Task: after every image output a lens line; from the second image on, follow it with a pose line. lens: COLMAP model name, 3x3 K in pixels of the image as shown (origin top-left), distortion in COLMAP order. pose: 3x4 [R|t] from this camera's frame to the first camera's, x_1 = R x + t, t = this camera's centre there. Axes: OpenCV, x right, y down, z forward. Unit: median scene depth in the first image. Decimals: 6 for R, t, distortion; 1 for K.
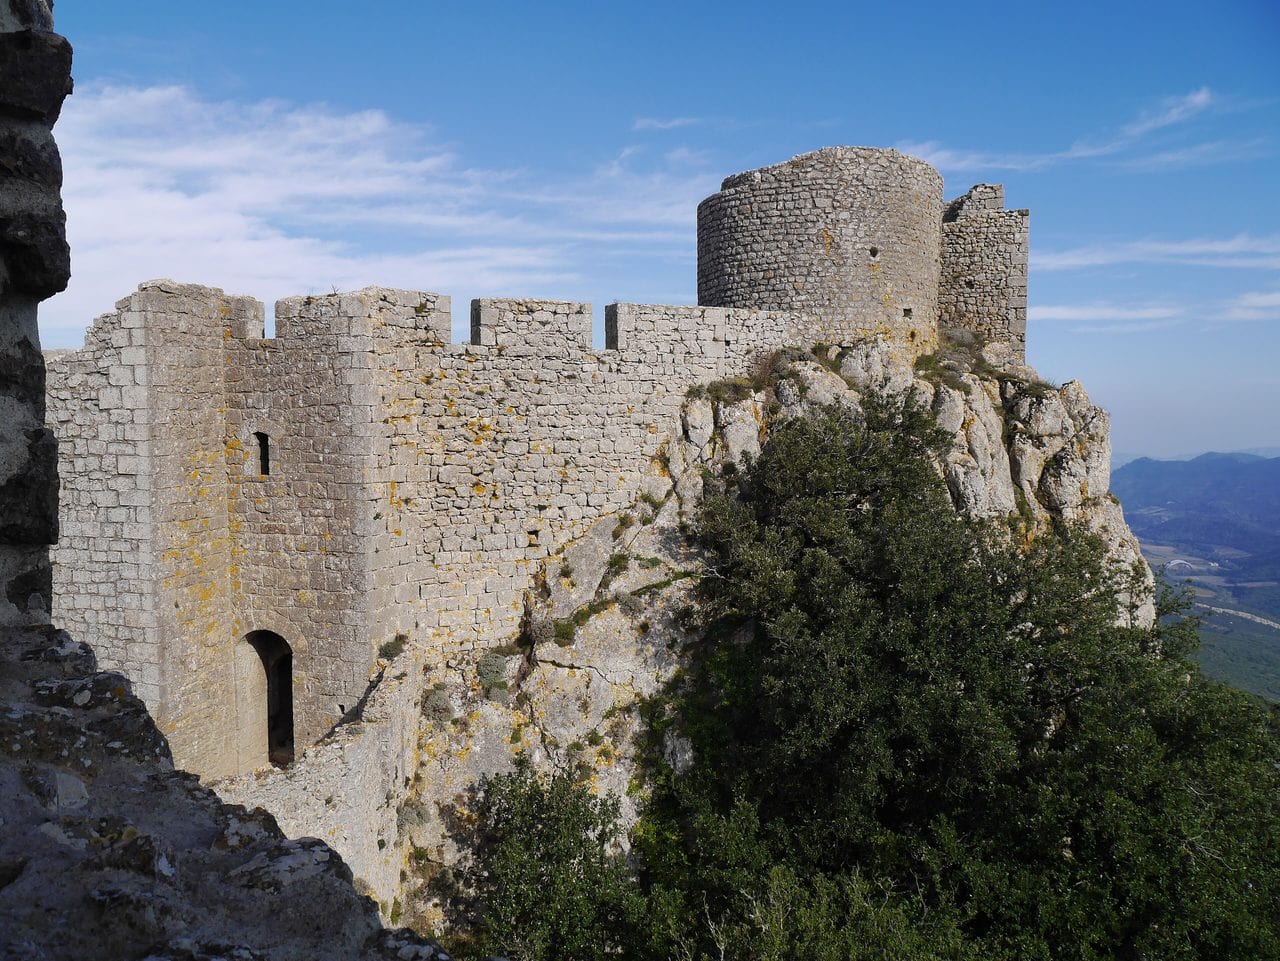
lens RADIAL K [[1057.7, 0, 643.0], [0, 1057.7, 479.6], [0, 0, 1]] dist [-0.018786, -0.003005]
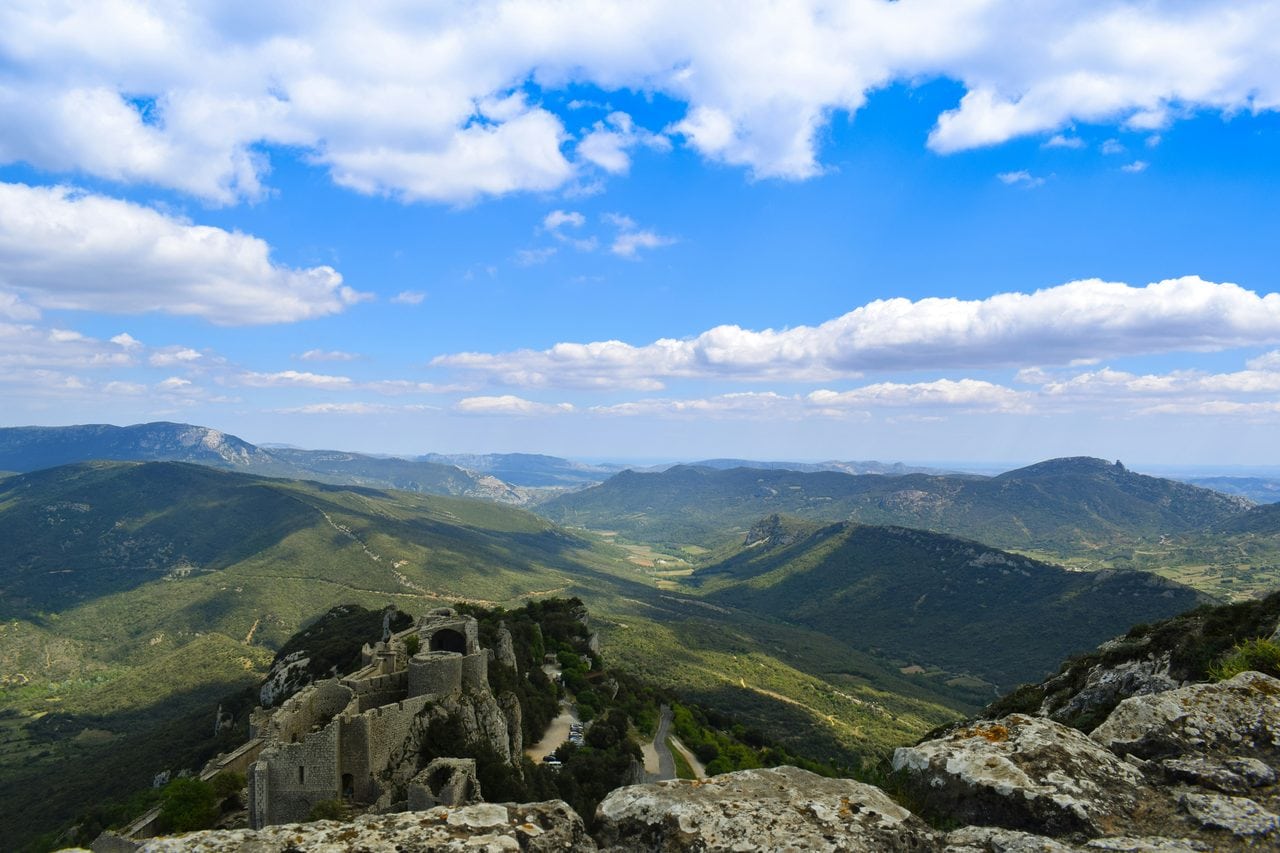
lens RADIAL K [[1024.0, 0, 645.6], [0, 1024.0, 430.1], [0, 0, 1]] dist [-0.098678, 0.024511]
pose [[0.897761, 0.009619, 0.440378, -1.066249], [0.012967, 0.998751, -0.048250, -1.148352], [-0.440292, 0.049027, 0.896515, -3.755961]]
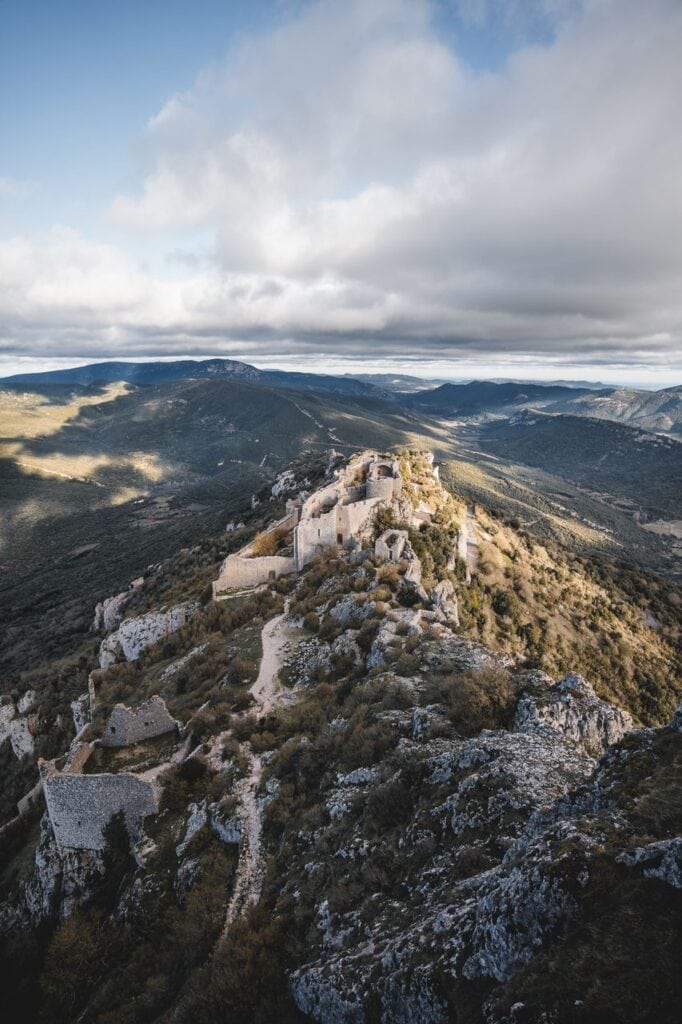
lens RADIAL K [[508.6, 0, 335.2], [0, 508.6, 516.8], [0, 0, 1]] dist [-0.052795, -0.000337]
pose [[0.973868, -0.060290, 0.218964, -1.336612], [0.004966, 0.969544, 0.244867, -1.164048], [-0.227059, -0.237381, 0.944508, -3.514134]]
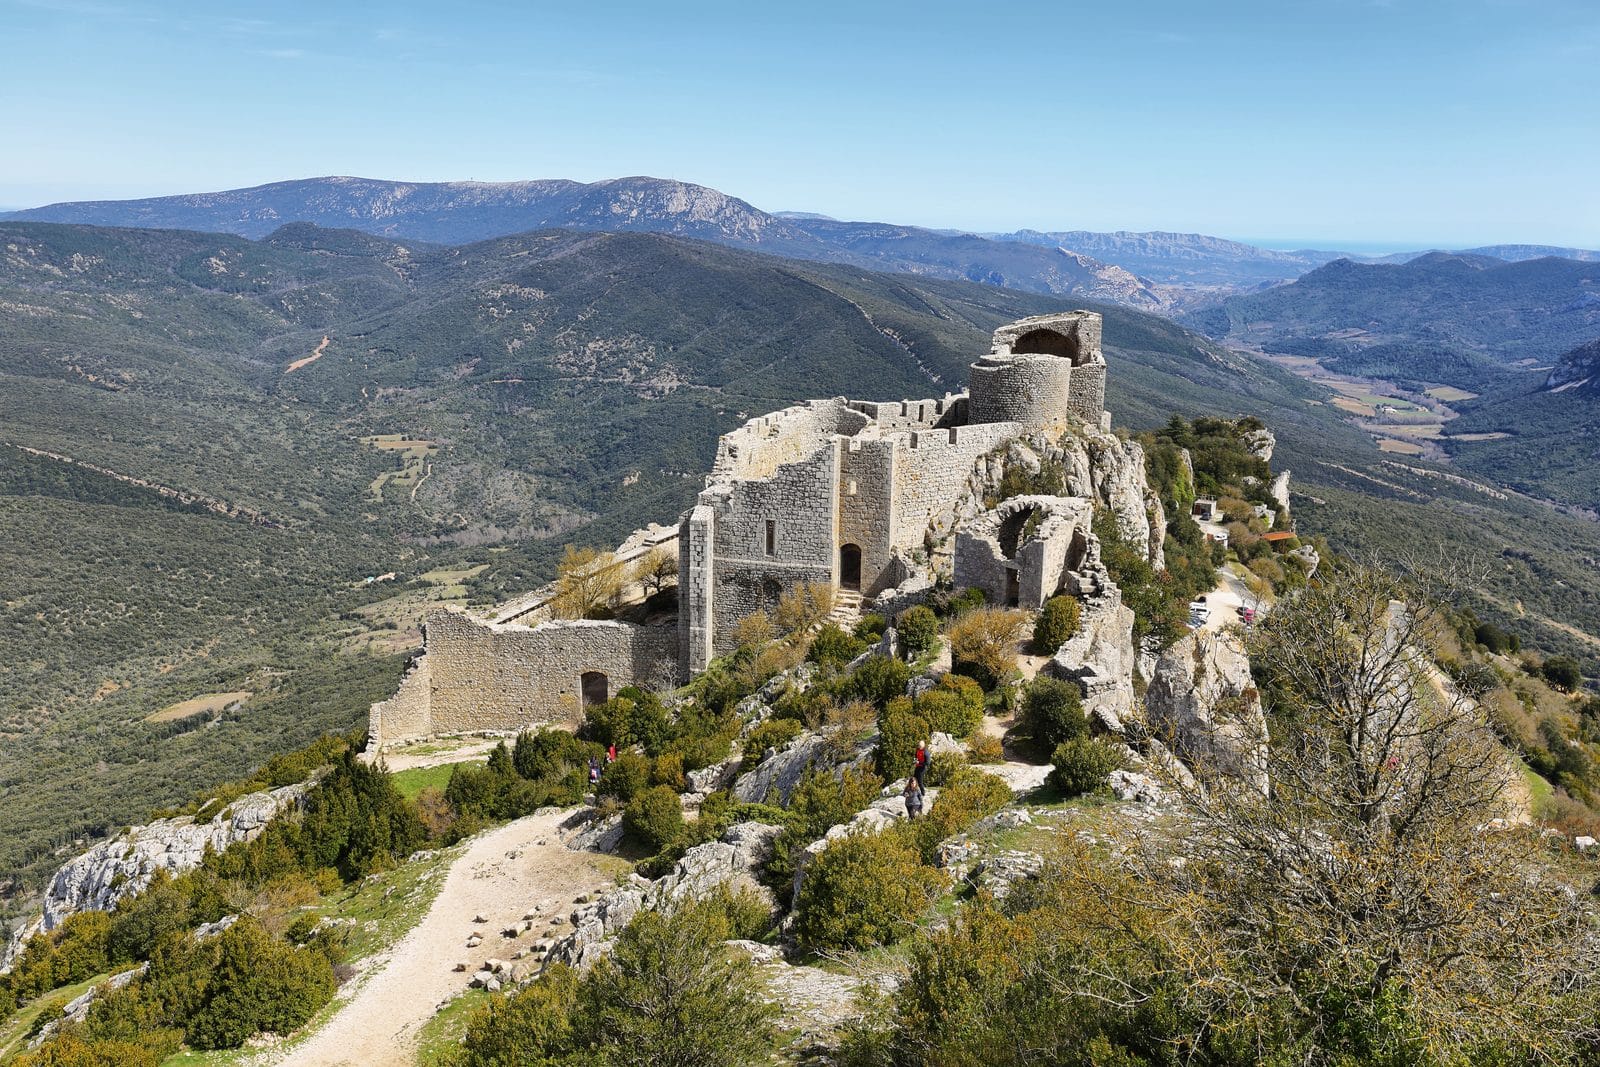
lens RADIAL K [[1530.1, 0, 799.6], [0, 1530.1, 529.9], [0, 0, 1]] dist [0.049231, 0.000000]
pose [[0.994232, -0.004109, 0.107168, -0.809915], [-0.013369, 0.986723, 0.161860, -0.510047], [-0.106410, -0.162359, 0.980977, -2.779118]]
